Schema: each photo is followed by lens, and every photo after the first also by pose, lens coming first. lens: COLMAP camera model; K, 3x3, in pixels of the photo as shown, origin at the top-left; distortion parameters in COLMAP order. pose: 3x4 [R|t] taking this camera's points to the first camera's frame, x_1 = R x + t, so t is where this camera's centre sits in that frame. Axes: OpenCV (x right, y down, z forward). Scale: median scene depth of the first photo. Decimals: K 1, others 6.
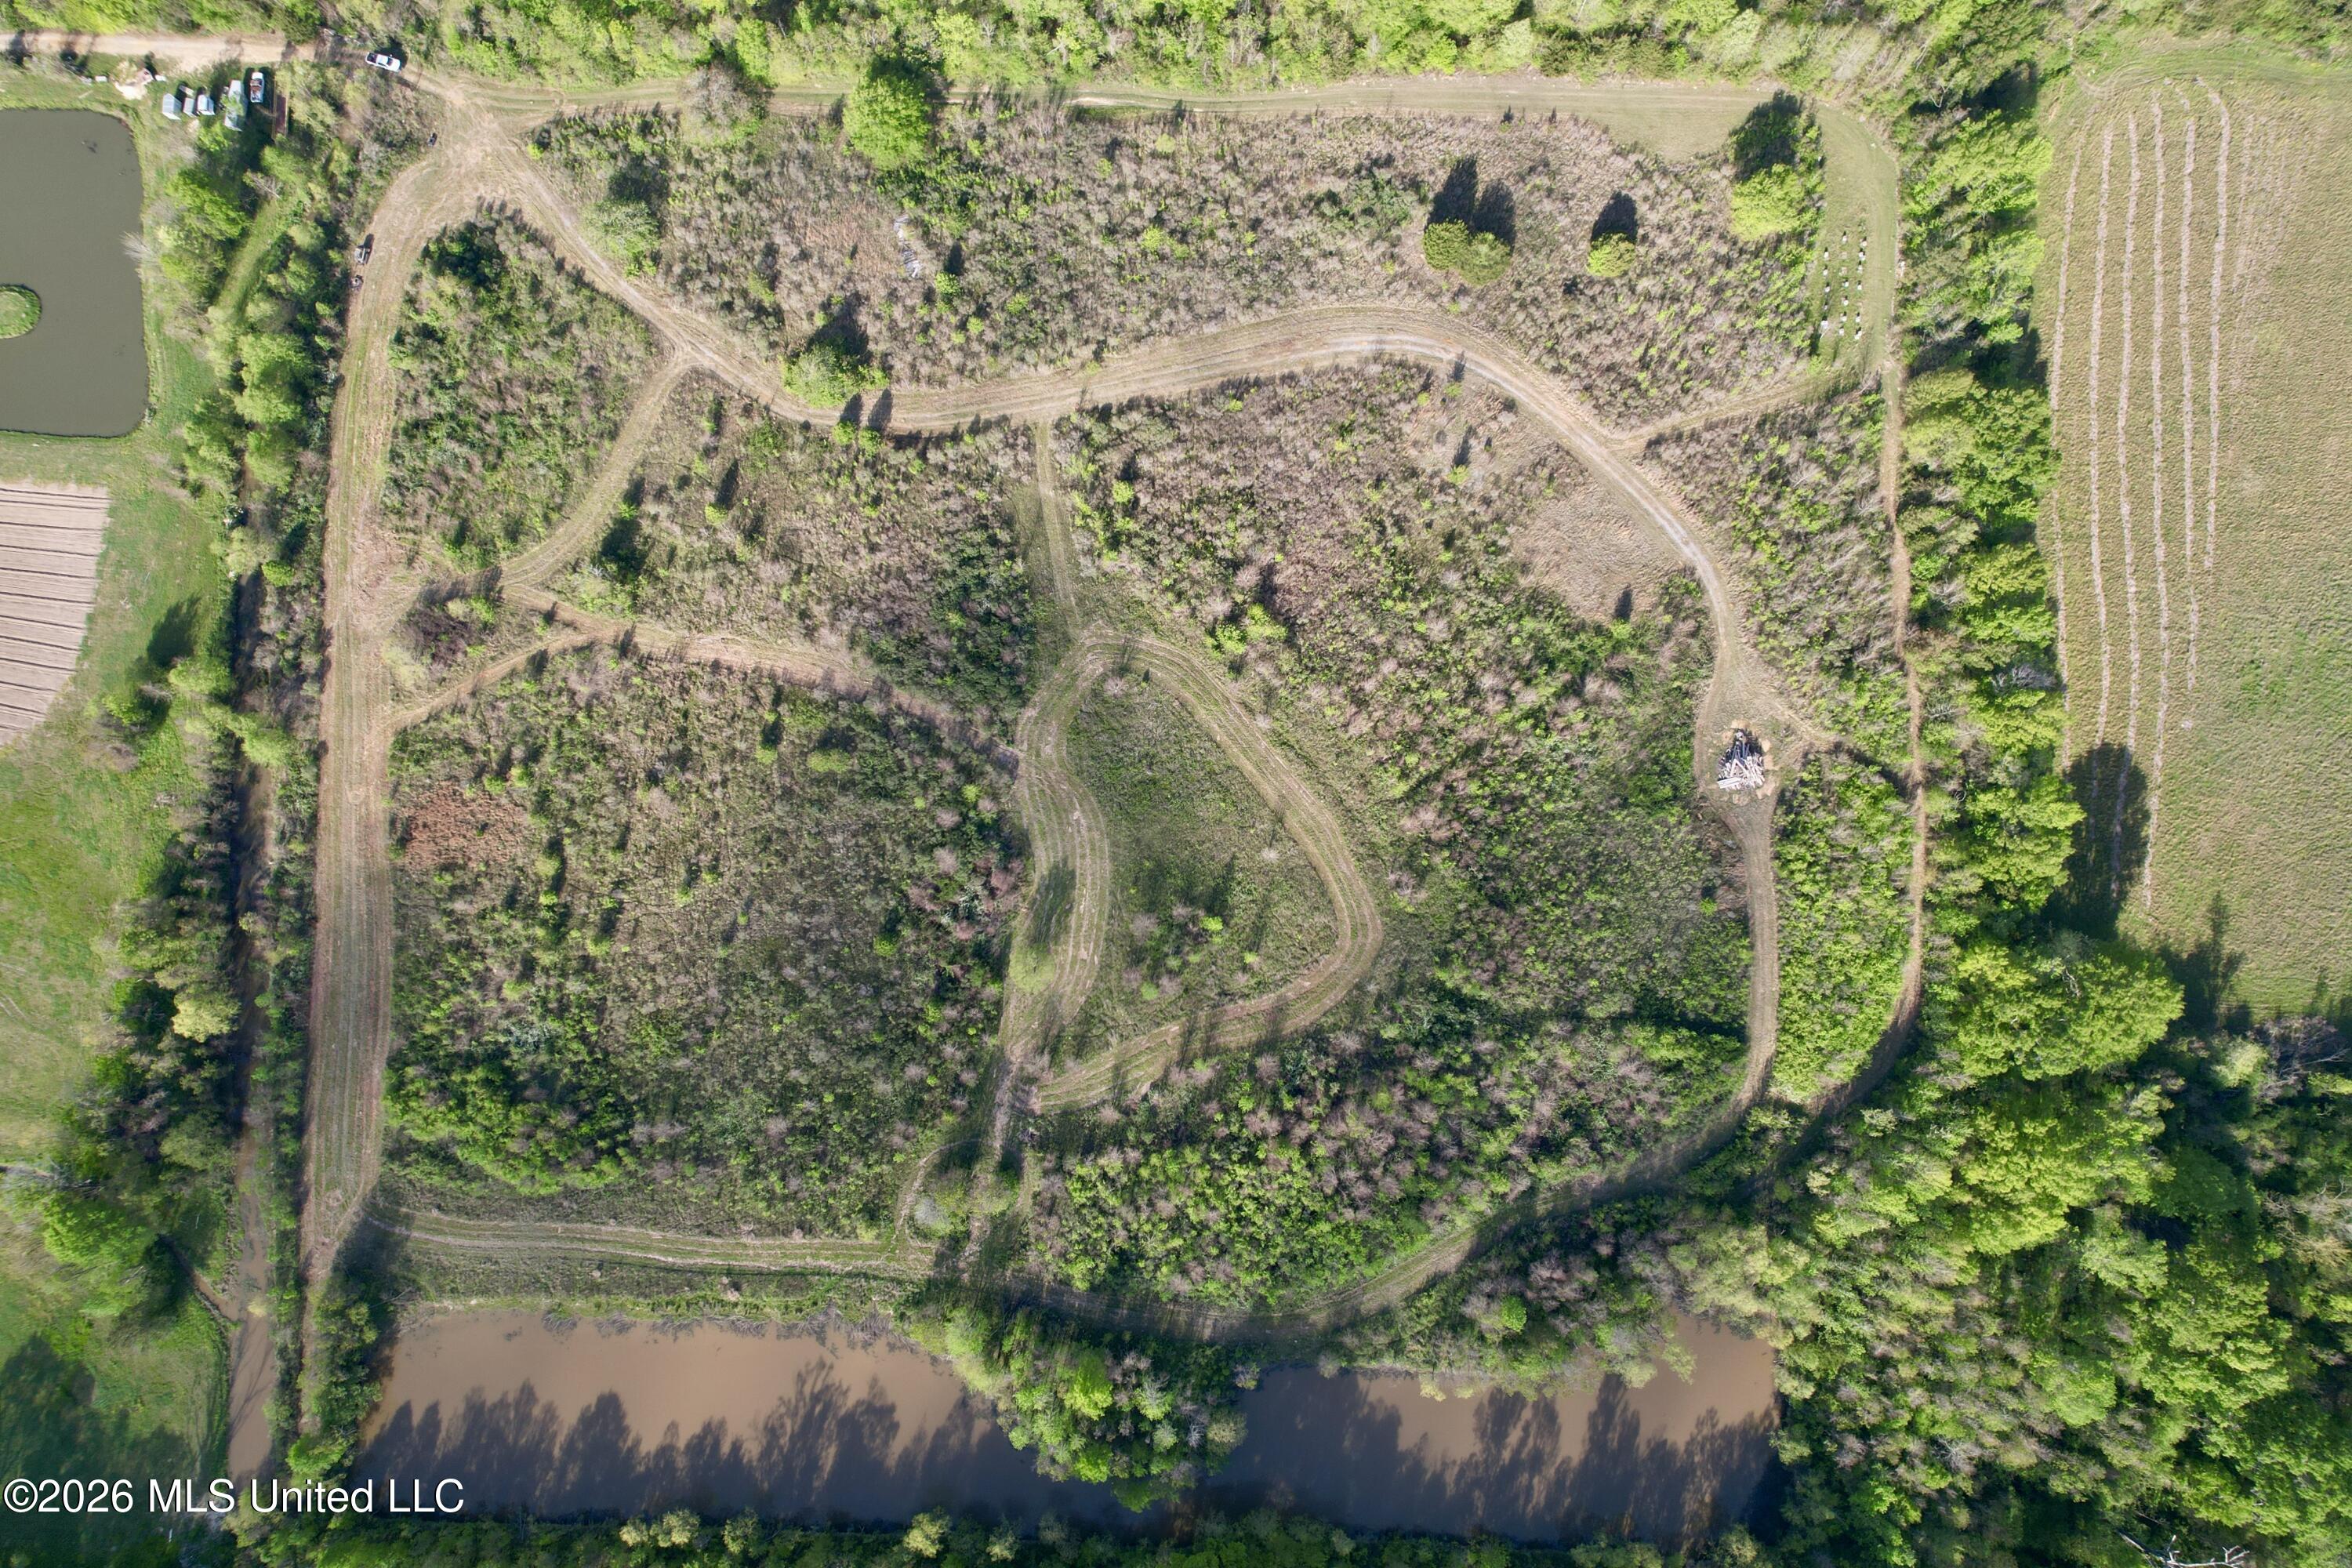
lens RADIAL K [[1506.0, 0, 1176.0], [0, 1506.0, 784.0], [0, 0, 1]] dist [-0.070957, 0.069303]
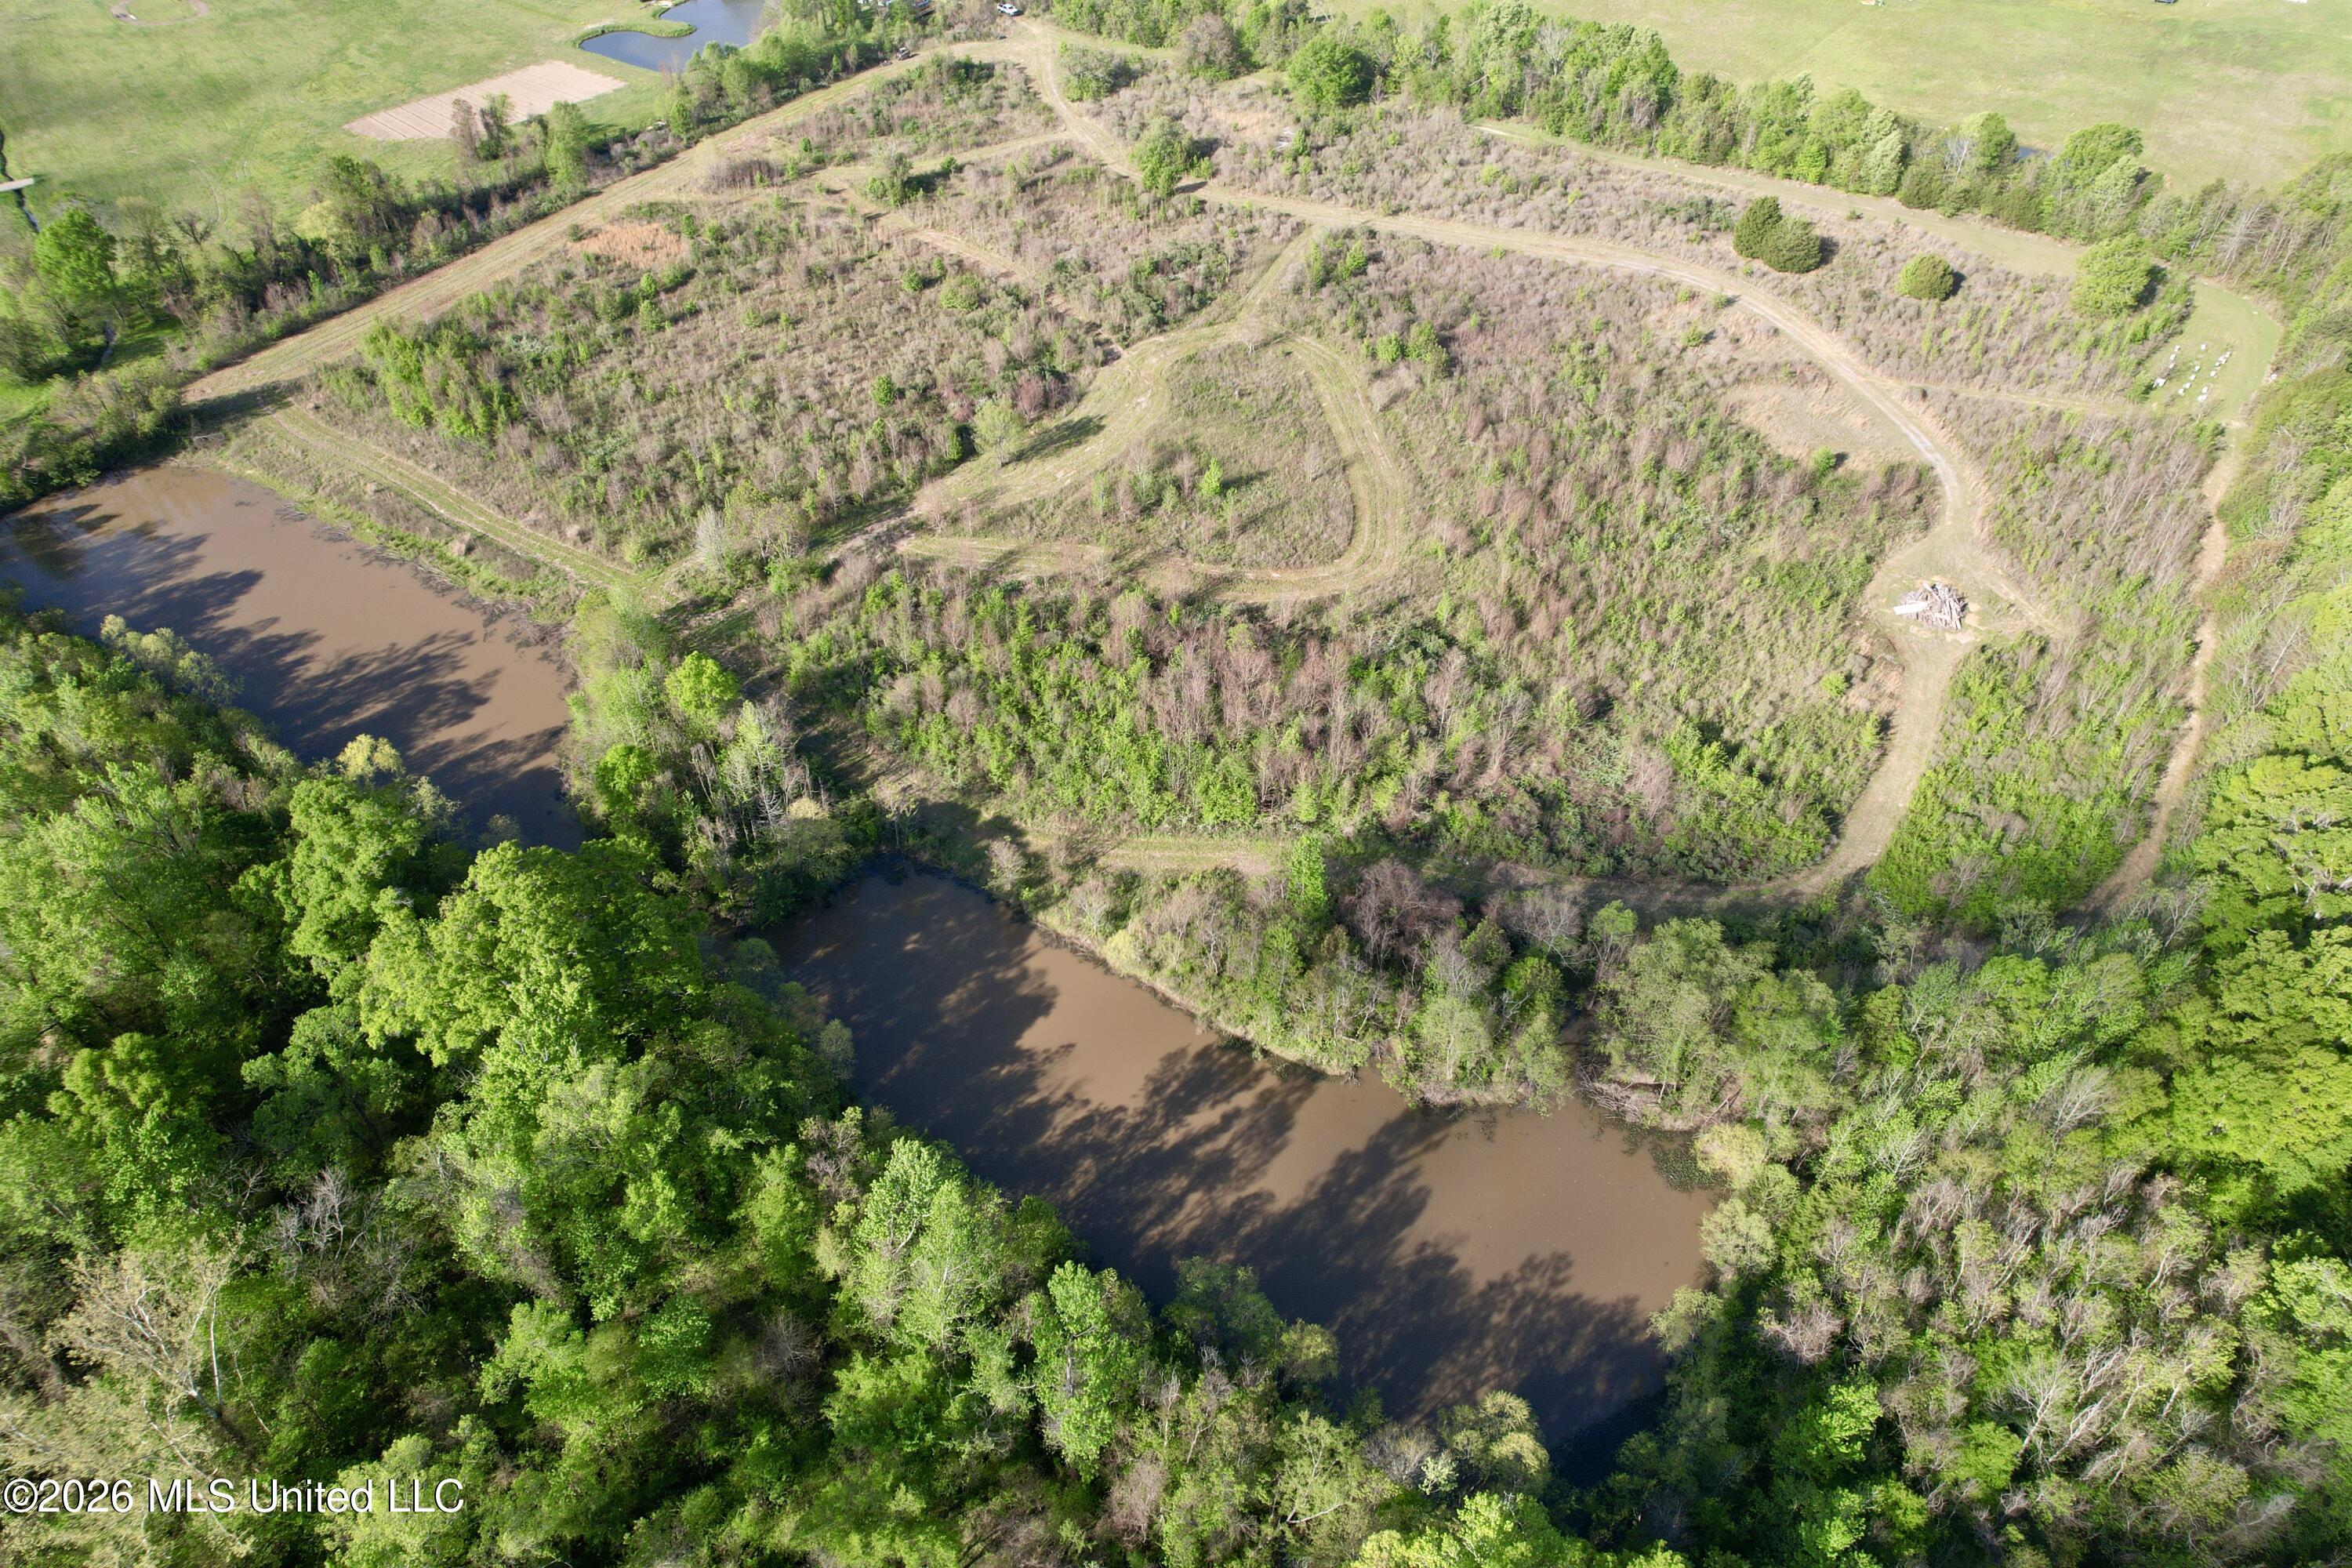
lens RADIAL K [[1506.0, 0, 1176.0], [0, 1506.0, 784.0], [0, 0, 1]] dist [-0.070957, 0.069303]
pose [[0.849325, 0.371445, -0.375068, 0.373582], [-0.526023, 0.654941, -0.542542, 0.650930], [0.044123, 0.658089, 0.751646, 0.494273]]
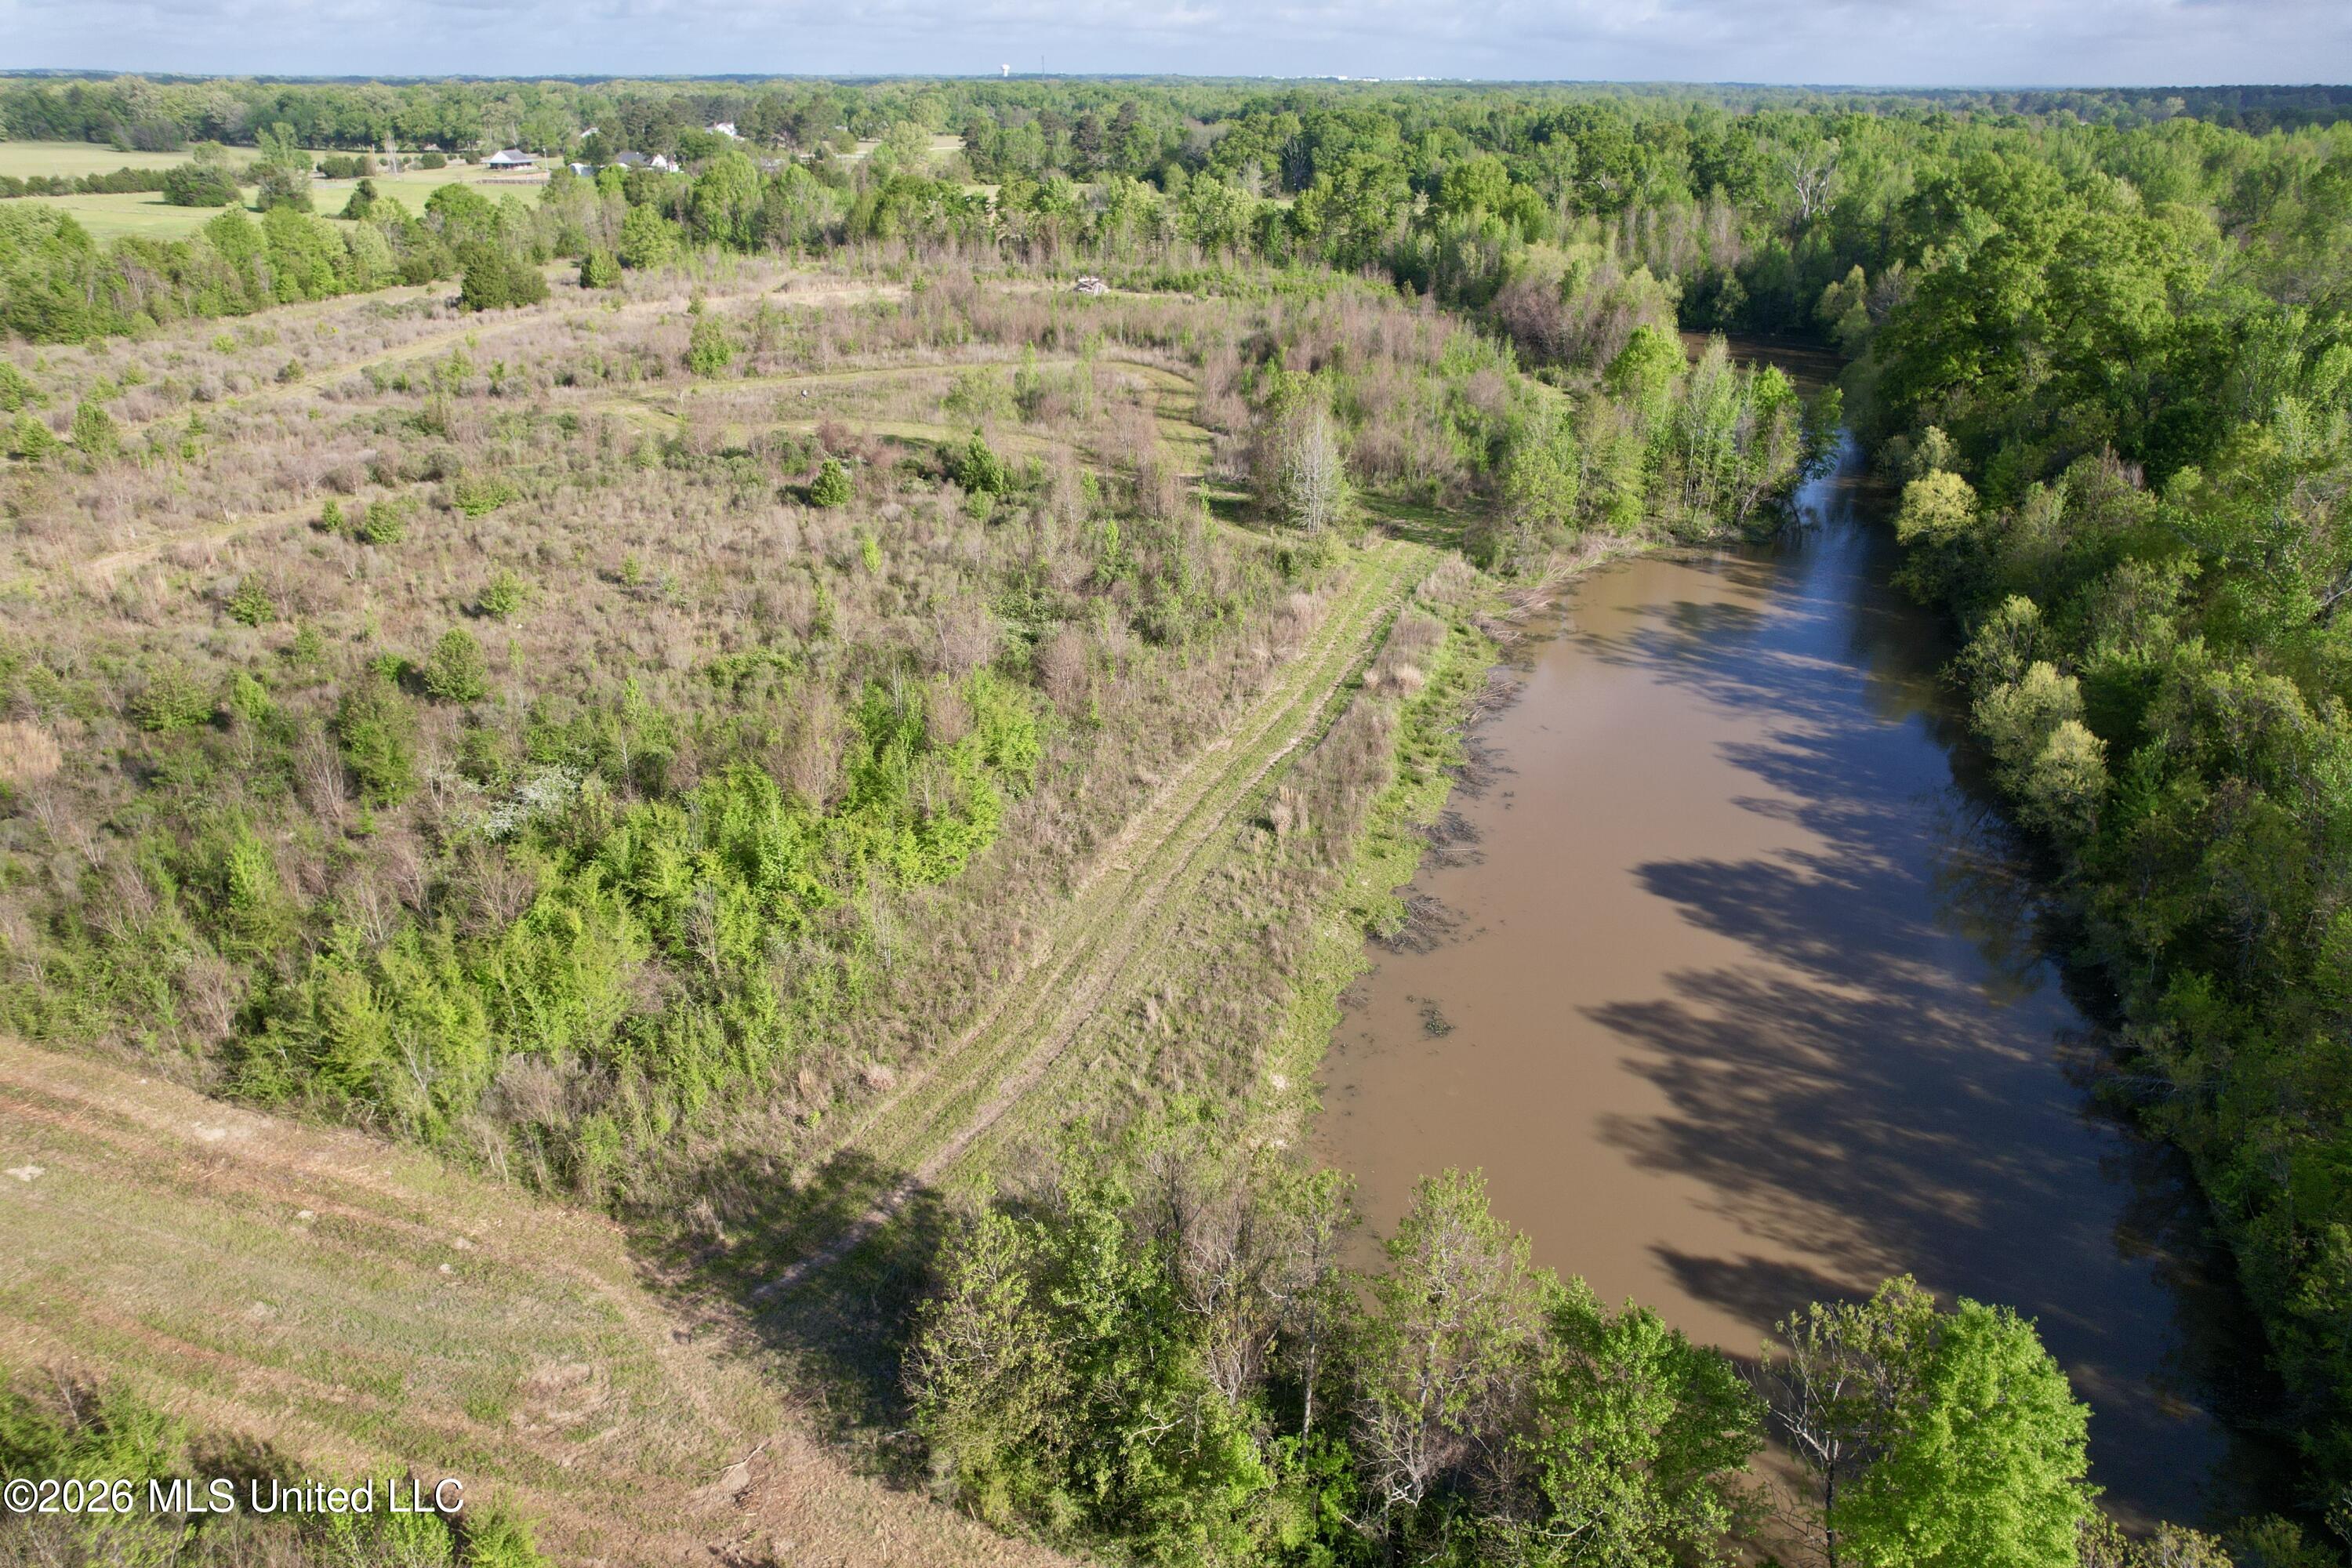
lens RADIAL K [[1506.0, 0, 1176.0], [0, 1506.0, 784.0], [0, 0, 1]] dist [-0.070957, 0.069303]
pose [[0.305997, -0.394790, 0.866318, -0.678294], [0.946731, 0.222084, -0.233194, 0.382512], [-0.100332, 0.891527, 0.441717, 0.843340]]
